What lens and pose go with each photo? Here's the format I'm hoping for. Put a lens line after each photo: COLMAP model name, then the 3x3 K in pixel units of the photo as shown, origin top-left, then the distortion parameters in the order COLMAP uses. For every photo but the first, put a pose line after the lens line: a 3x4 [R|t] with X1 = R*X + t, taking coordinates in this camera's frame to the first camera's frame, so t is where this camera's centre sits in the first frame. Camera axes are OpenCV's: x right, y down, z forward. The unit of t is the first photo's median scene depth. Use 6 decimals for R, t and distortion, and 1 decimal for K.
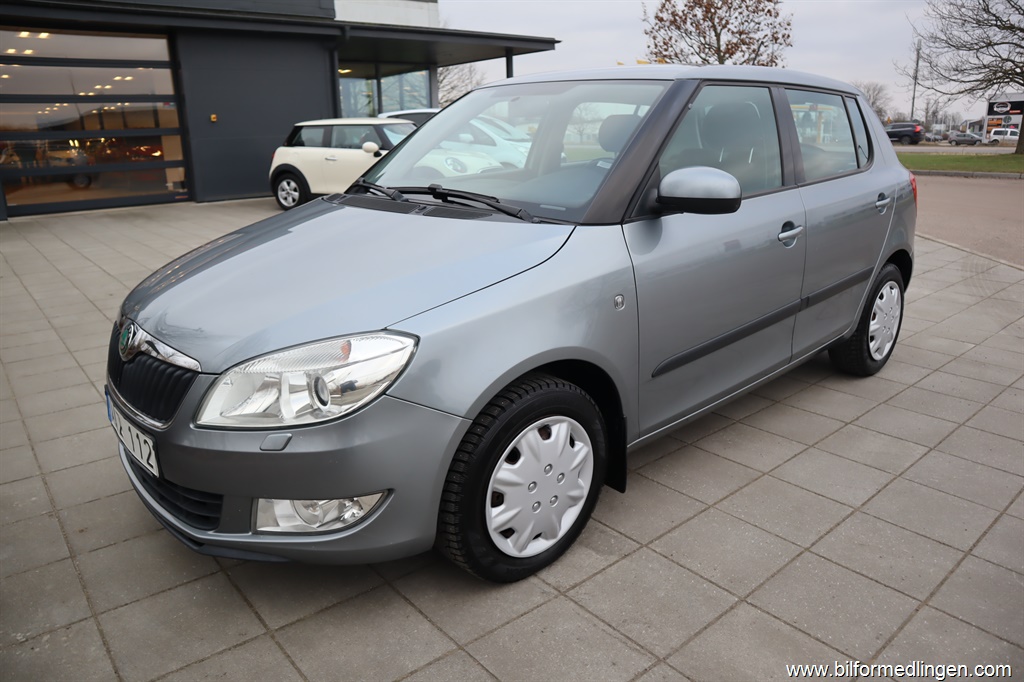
lens RADIAL K [[712.5, 0, 512.0], [0, 712.5, 341.0], [0, 0, 1]] dist [-0.138580, 0.090434]
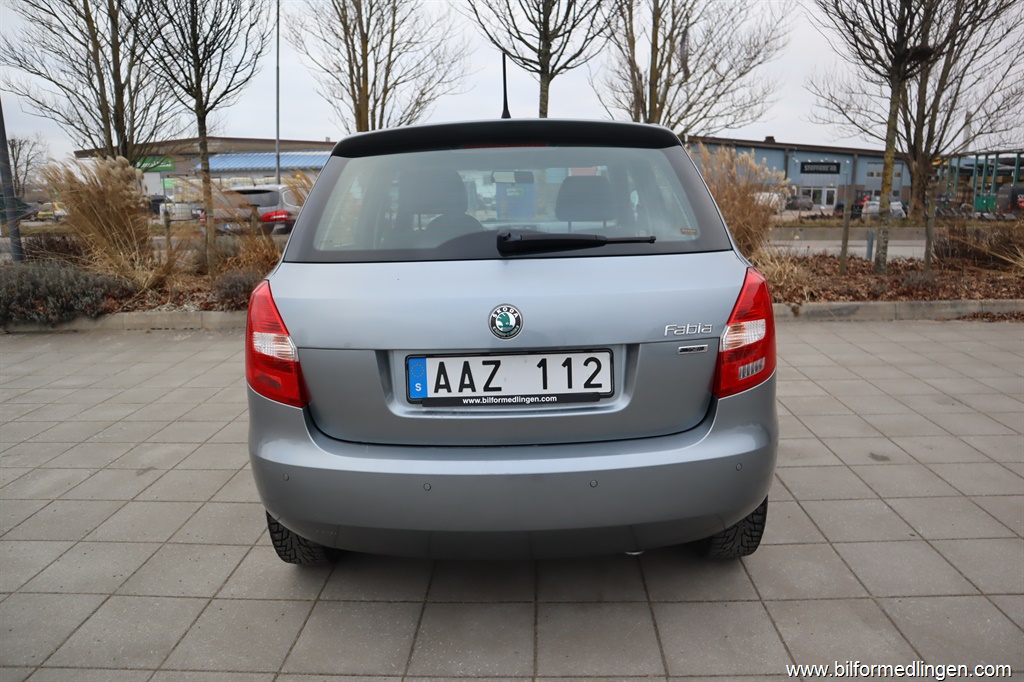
lens RADIAL K [[712.5, 0, 512.0], [0, 712.5, 341.0], [0, 0, 1]] dist [-0.138580, 0.090434]
pose [[-0.675210, 0.183237, -0.714504, 1.183782], [-0.189107, 0.893278, 0.407791, -0.647357], [0.712973, 0.410462, -0.568498, 2.042605]]
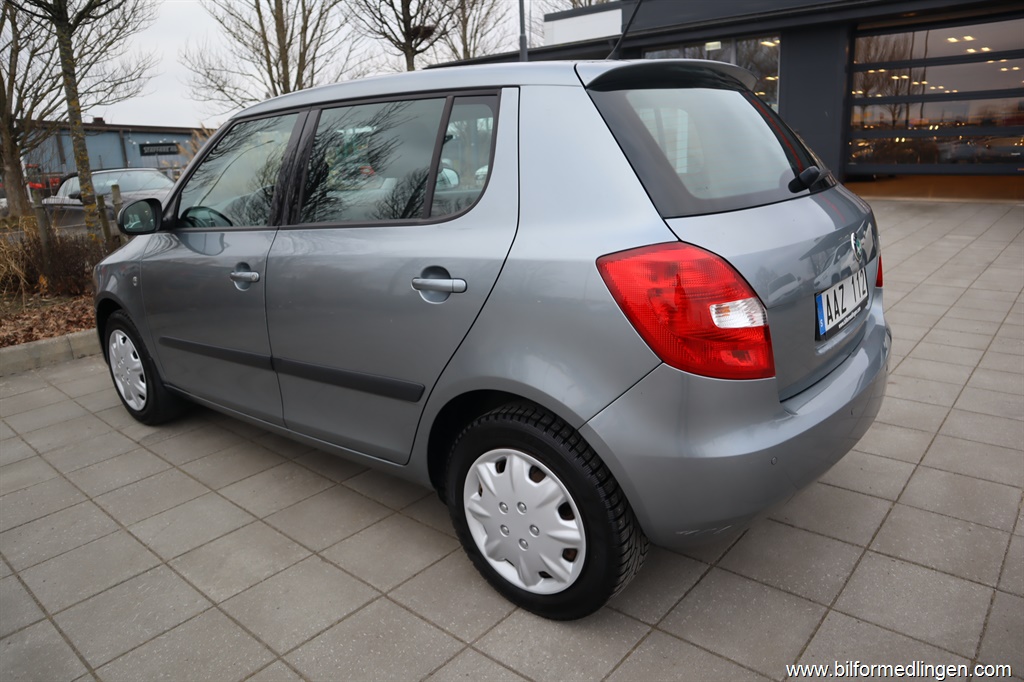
lens RADIAL K [[712.5, 0, 512.0], [0, 712.5, 341.0], [0, 0, 1]] dist [-0.138580, 0.090434]
pose [[0.155261, 0.273267, -0.949326, 1.369299], [-0.244071, 0.941798, 0.231183, -0.375524], [0.957248, 0.195809, 0.212921, 1.167262]]
